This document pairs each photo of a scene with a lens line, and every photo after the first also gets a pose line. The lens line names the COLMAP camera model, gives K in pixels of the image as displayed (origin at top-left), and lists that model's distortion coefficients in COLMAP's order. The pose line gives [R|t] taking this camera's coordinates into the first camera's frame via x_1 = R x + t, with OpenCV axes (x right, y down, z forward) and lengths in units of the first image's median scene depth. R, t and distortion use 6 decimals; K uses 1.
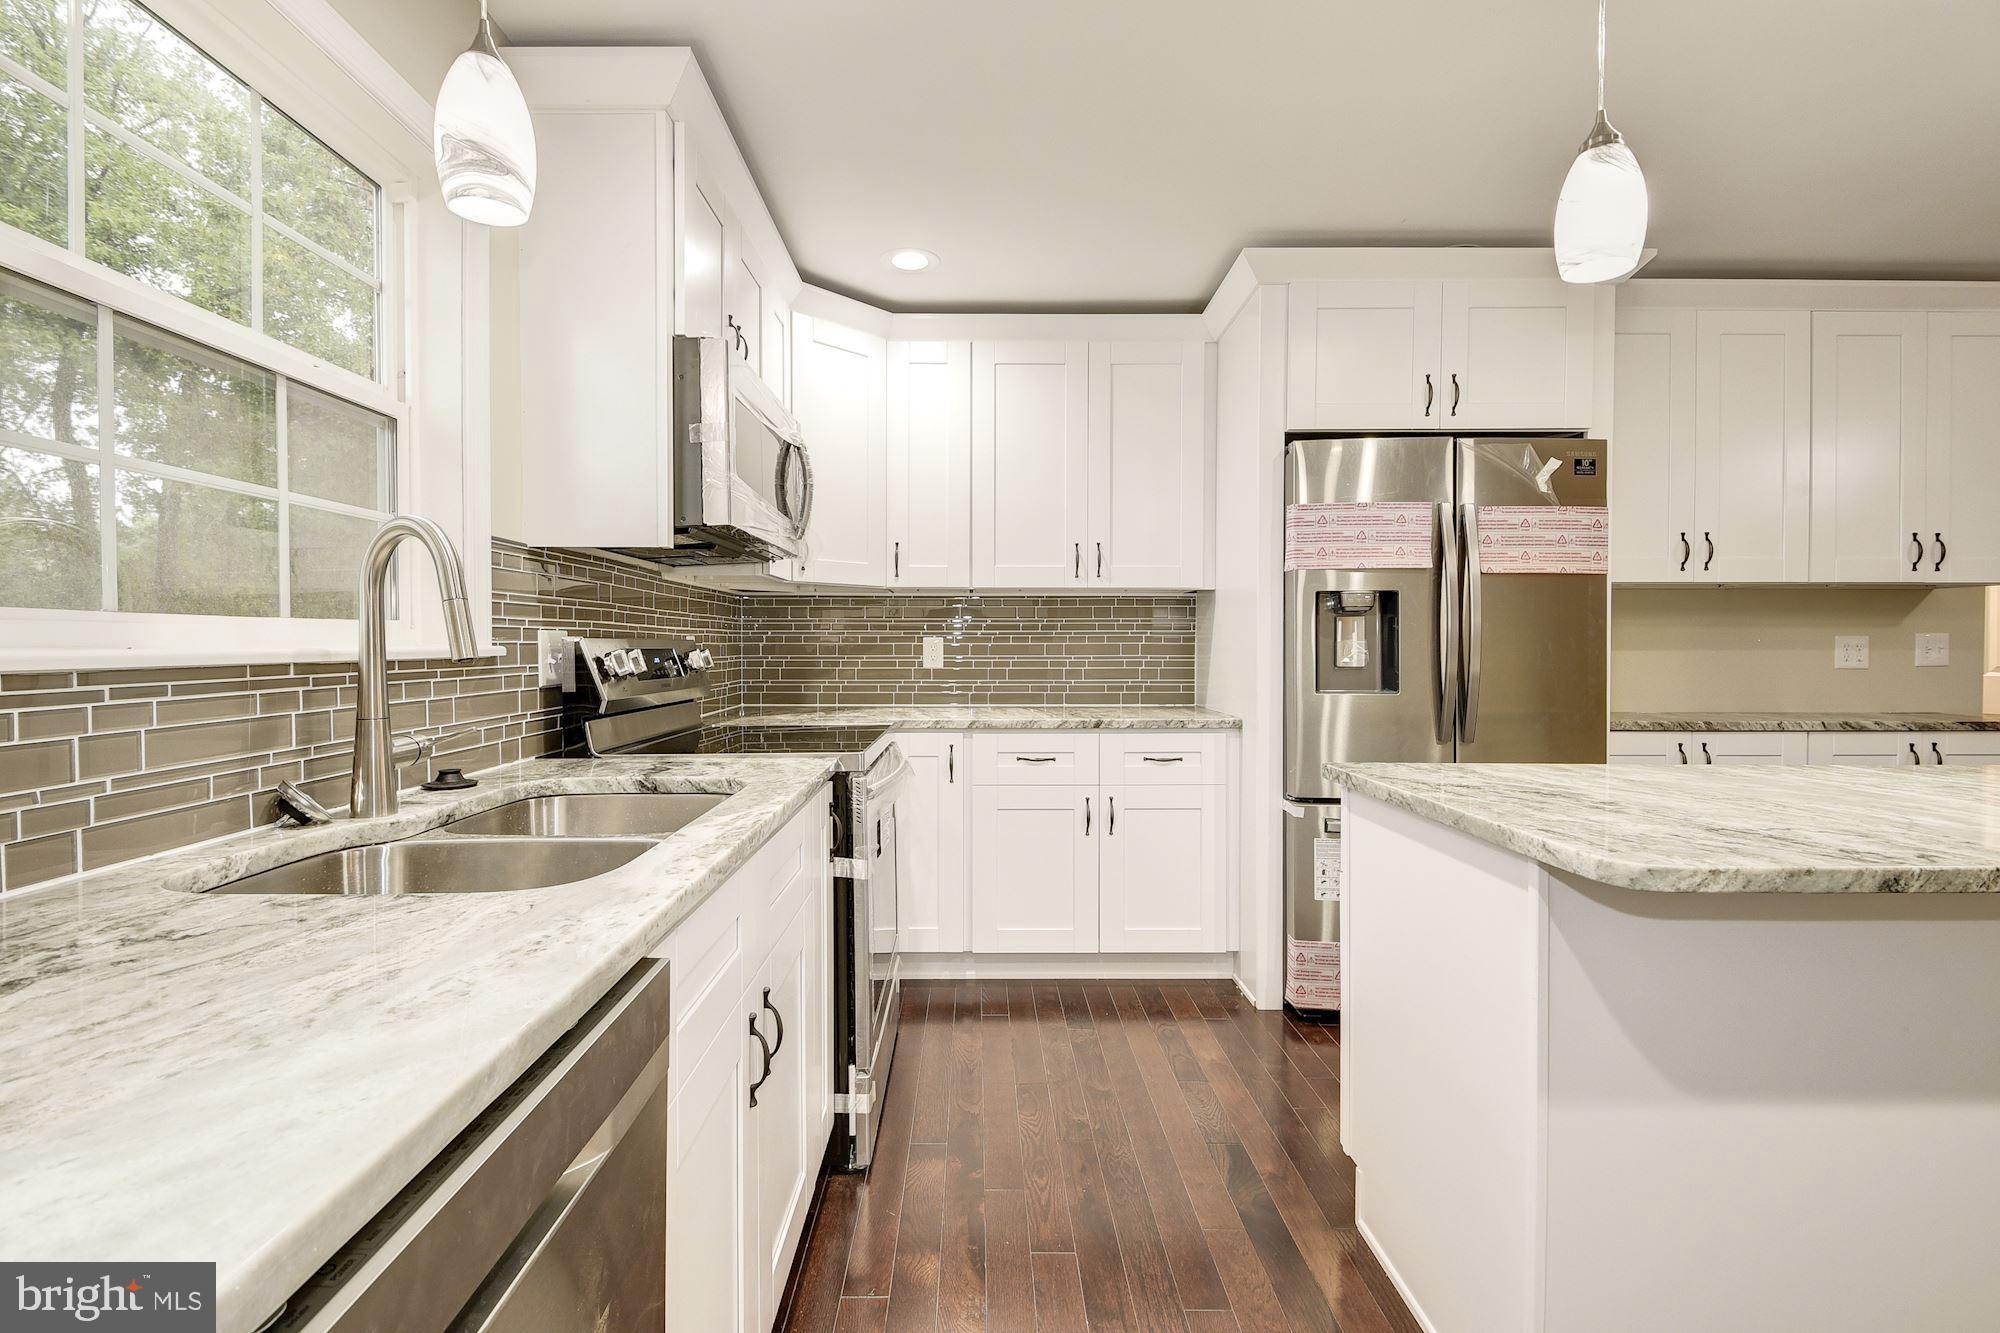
lens RADIAL K [[901.3, 0, 976.6], [0, 901.3, 653.0], [0, 0, 1]] dist [0.034053, -0.023820]
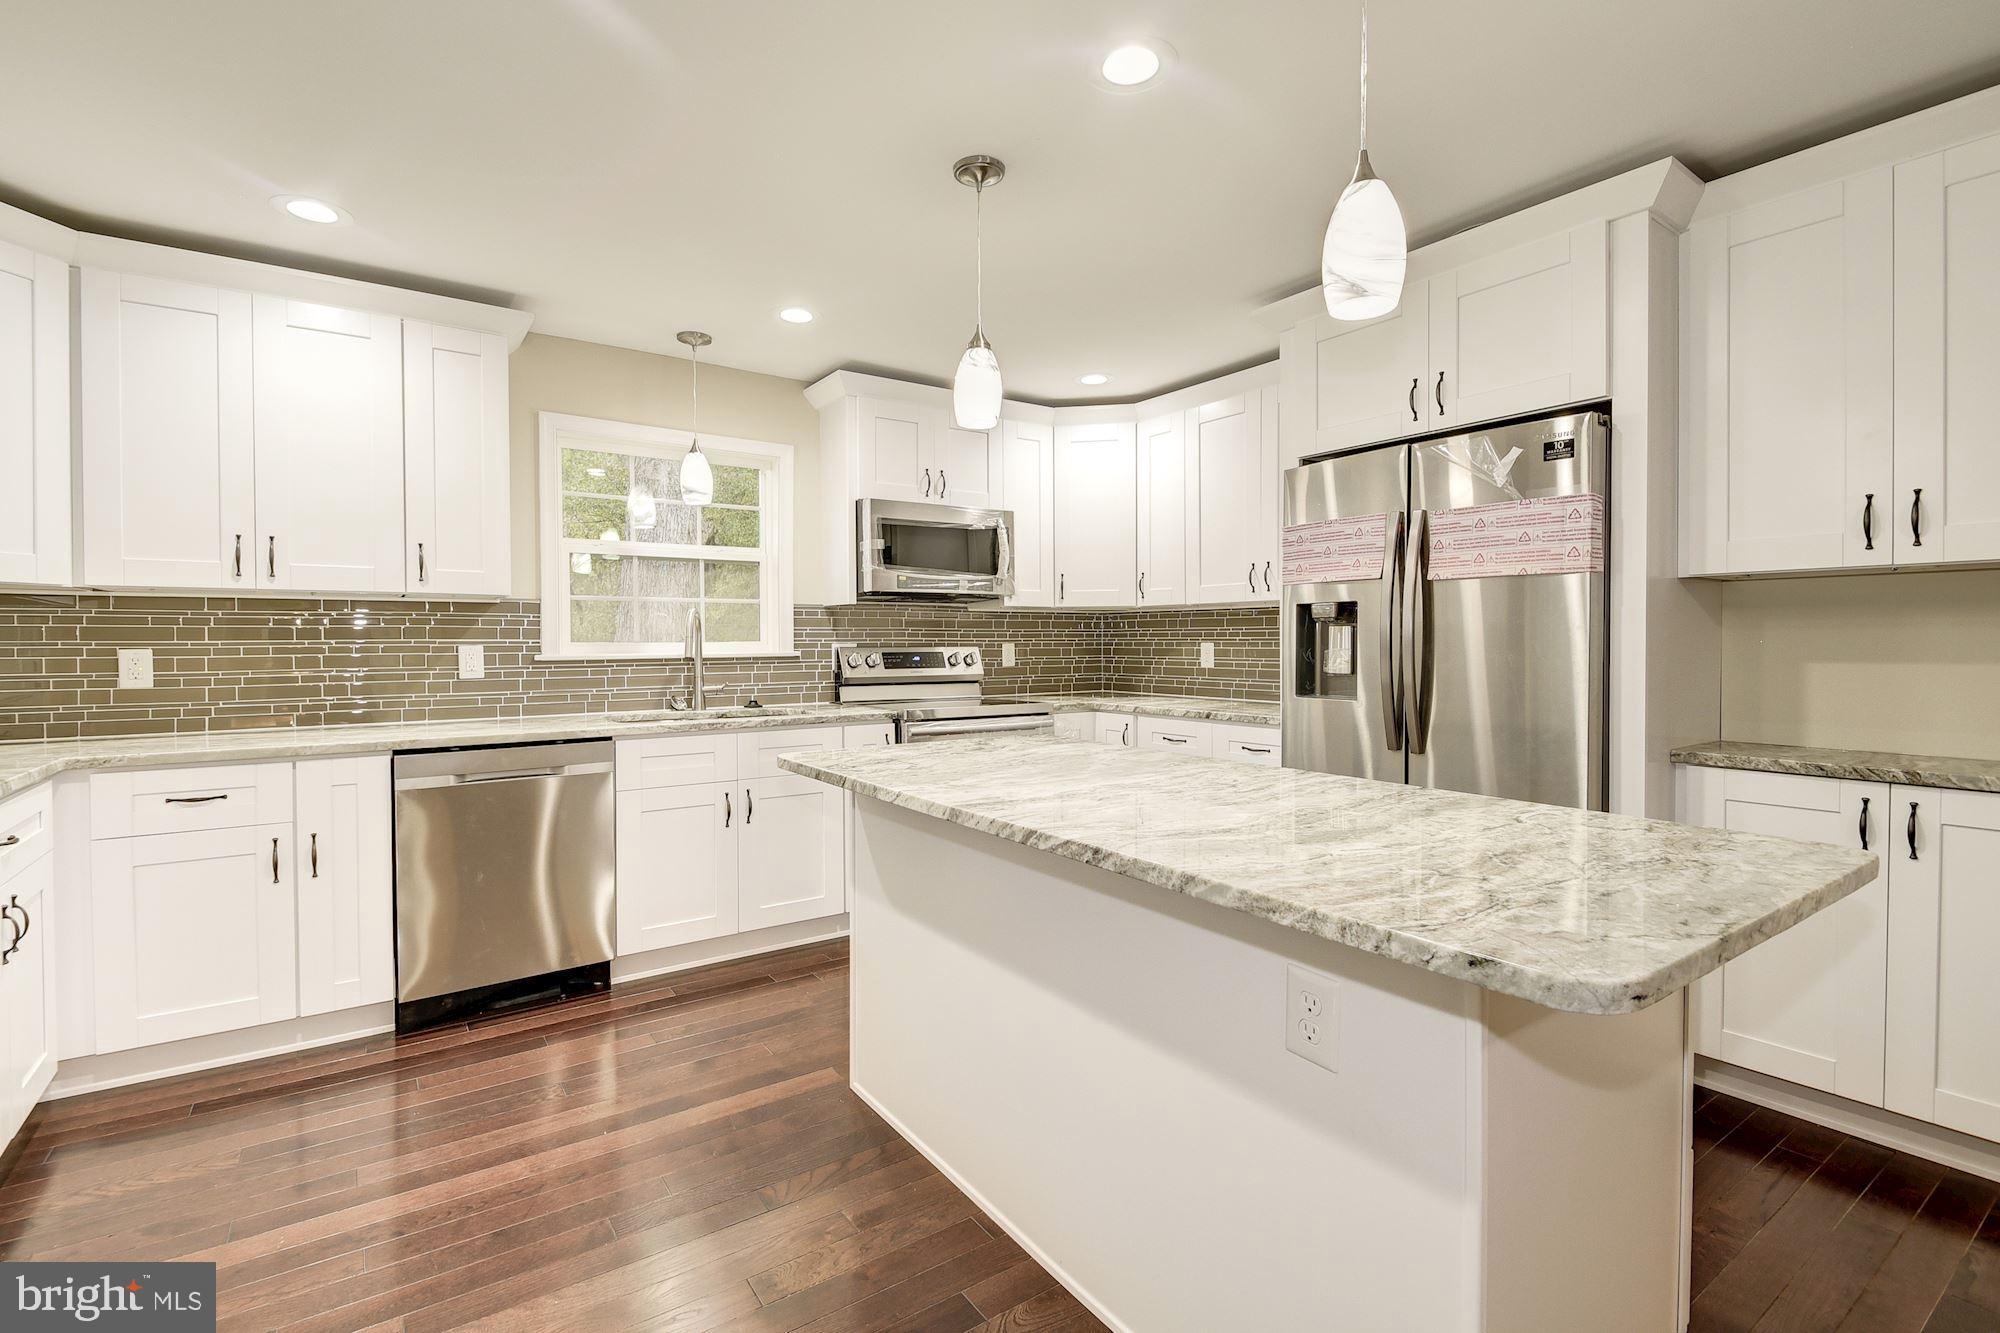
lens RADIAL K [[901.3, 0, 976.6], [0, 901.3, 653.0], [0, 0, 1]] dist [0.034053, -0.023820]
pose [[0.559324, 0.008542, -0.828905, 0.985081], [-0.003990, 0.999963, 0.007613, -0.014112], [0.828939, -0.000950, 0.559337, 0.051972]]
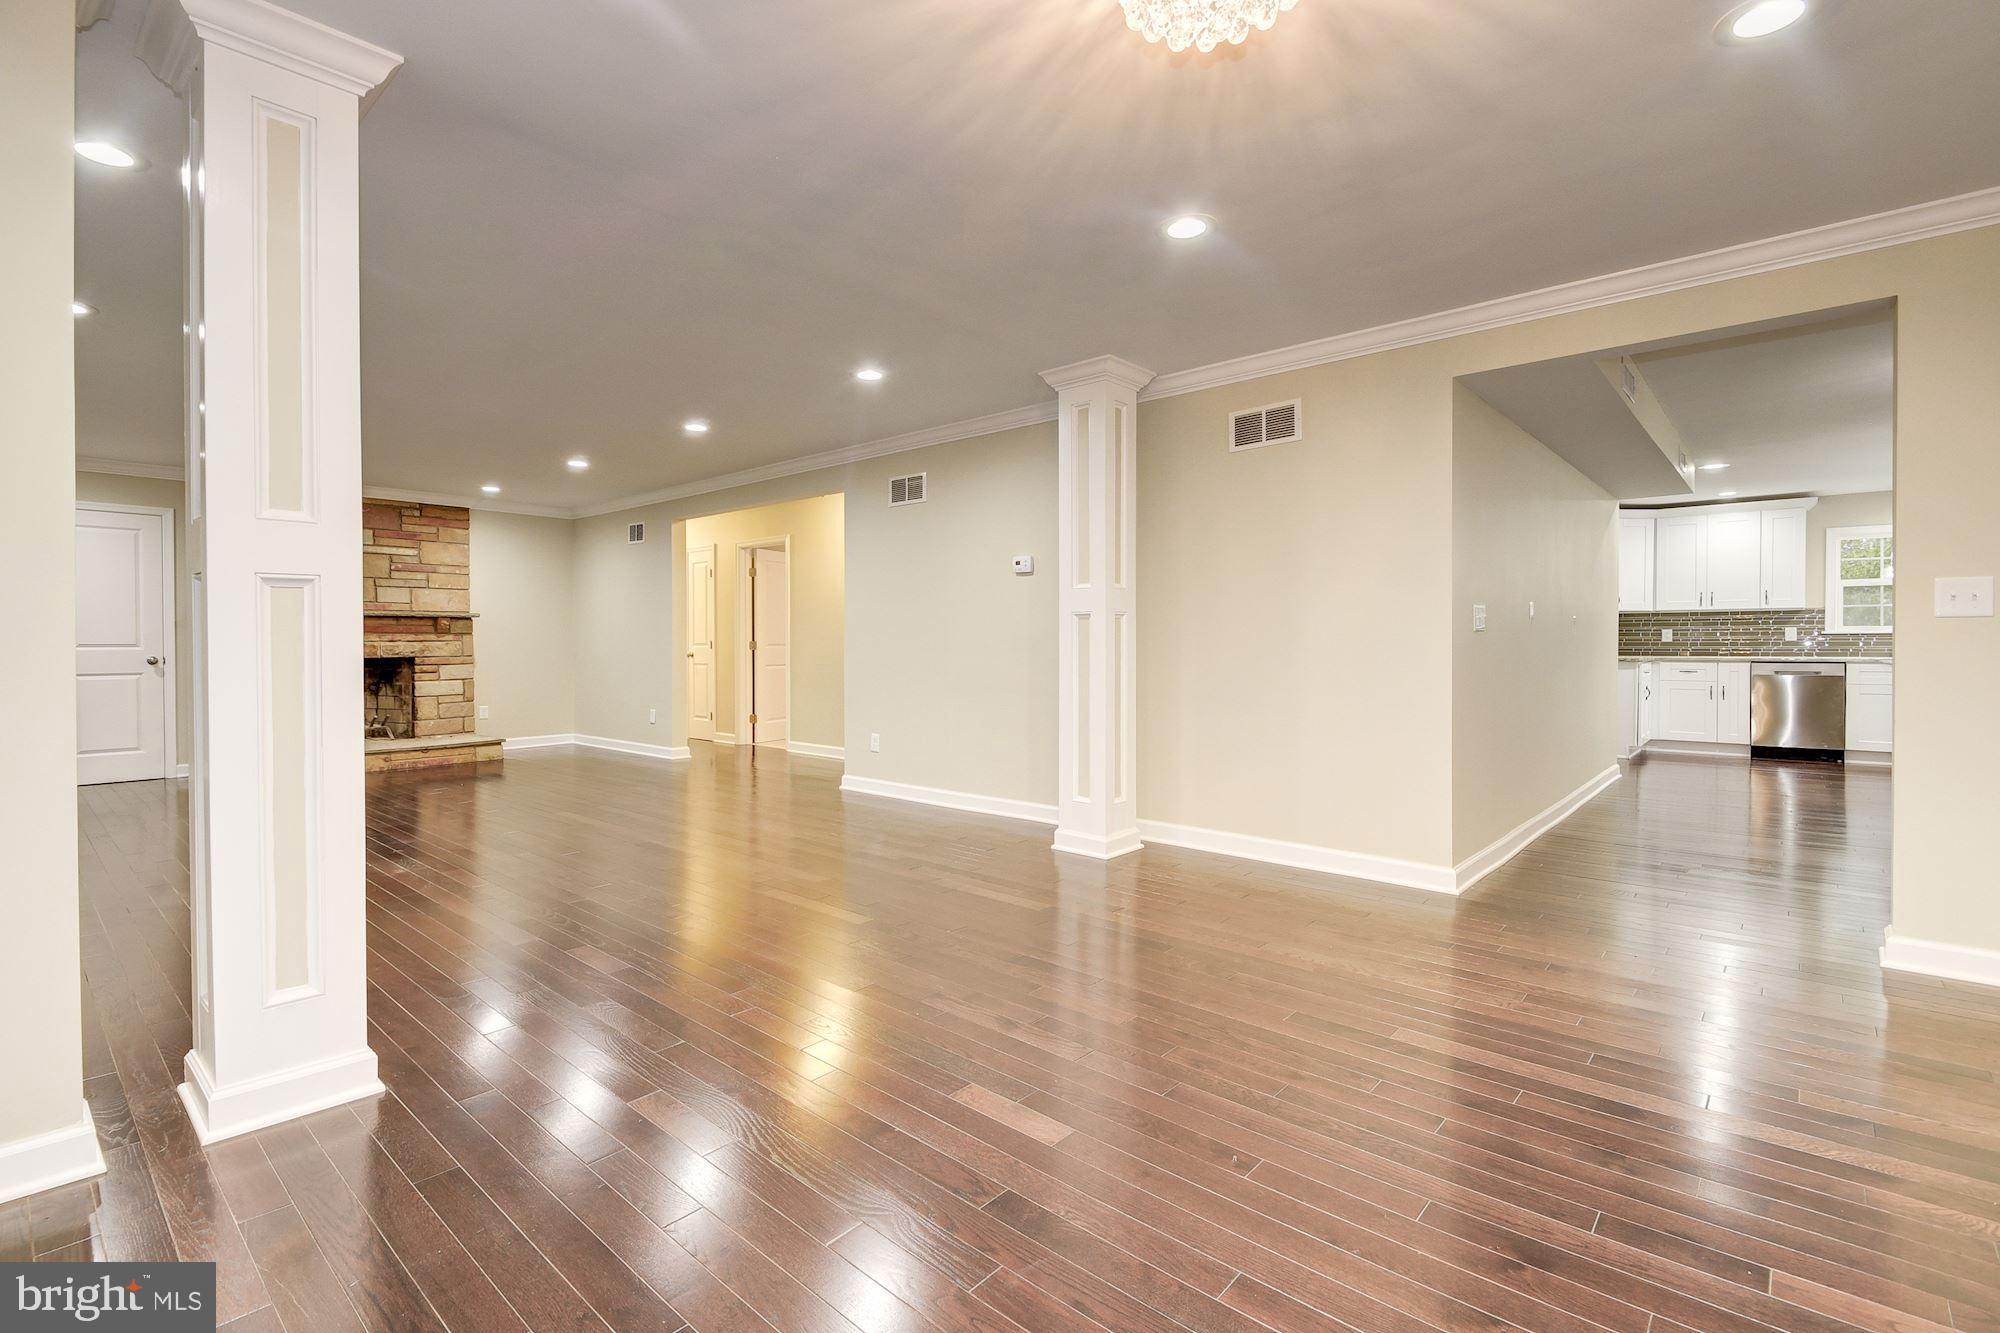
lens RADIAL K [[901.3, 0, 976.6], [0, 901.3, 653.0], [0, 0, 1]] dist [0.034053, -0.023820]
pose [[-0.669499, 0.013546, -0.742690, 3.551046], [-0.002565, 0.999786, 0.020547, 0.015639], [0.742809, 0.015661, -0.669321, 0.184304]]
